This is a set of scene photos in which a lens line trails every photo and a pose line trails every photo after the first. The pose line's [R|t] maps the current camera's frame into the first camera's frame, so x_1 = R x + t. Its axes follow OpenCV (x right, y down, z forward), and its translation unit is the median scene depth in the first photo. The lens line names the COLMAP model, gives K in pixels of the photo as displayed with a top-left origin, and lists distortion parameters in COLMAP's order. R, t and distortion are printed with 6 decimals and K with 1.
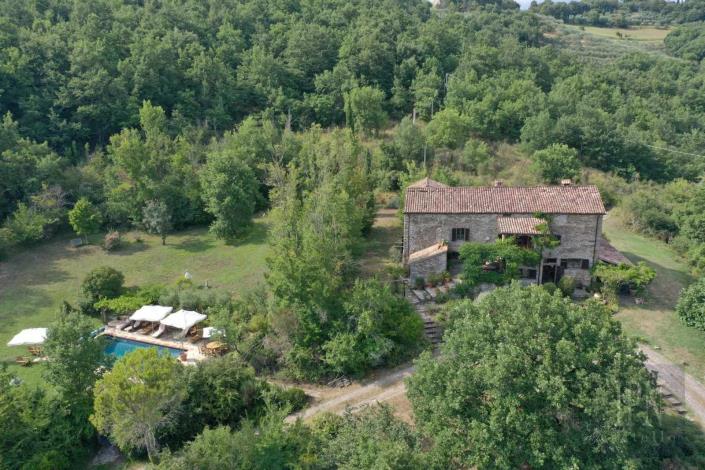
lens RADIAL K [[552.5, 0, 357.6], [0, 552.5, 239.5], [0, 0, 1]] dist [0.000805, -0.002881]
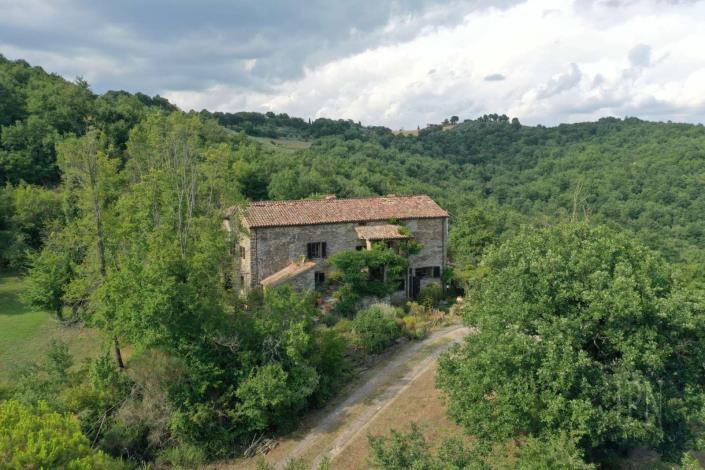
lens RADIAL K [[552.5, 0, 352.5], [0, 552.5, 235.5], [0, 0, 1]] dist [0.000805, -0.002881]
pose [[0.826273, -0.043322, 0.561601, -0.239561], [0.157458, 0.975054, -0.156450, 0.109758], [-0.540814, 0.217699, 0.812482, 0.292187]]
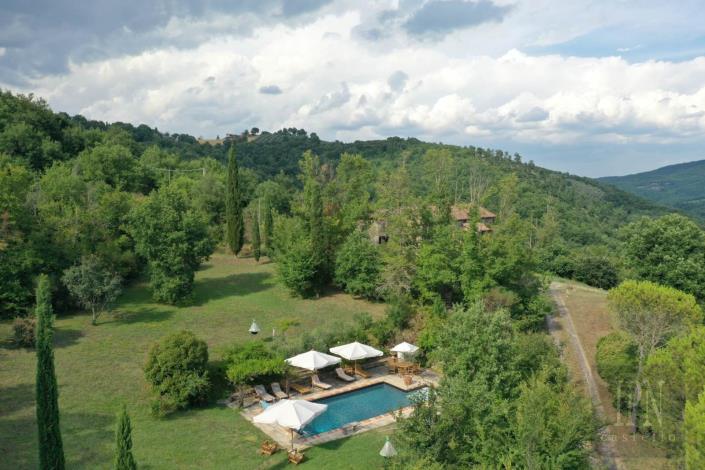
lens RADIAL K [[552.5, 0, 352.5], [0, 552.5, 241.7], [0, 0, 1]] dist [0.000805, -0.002881]
pose [[0.546689, -0.056424, 0.835433, -0.954417], [0.230352, 0.969365, -0.085268, 0.065278], [-0.805028, 0.239058, 0.542938, 0.472452]]
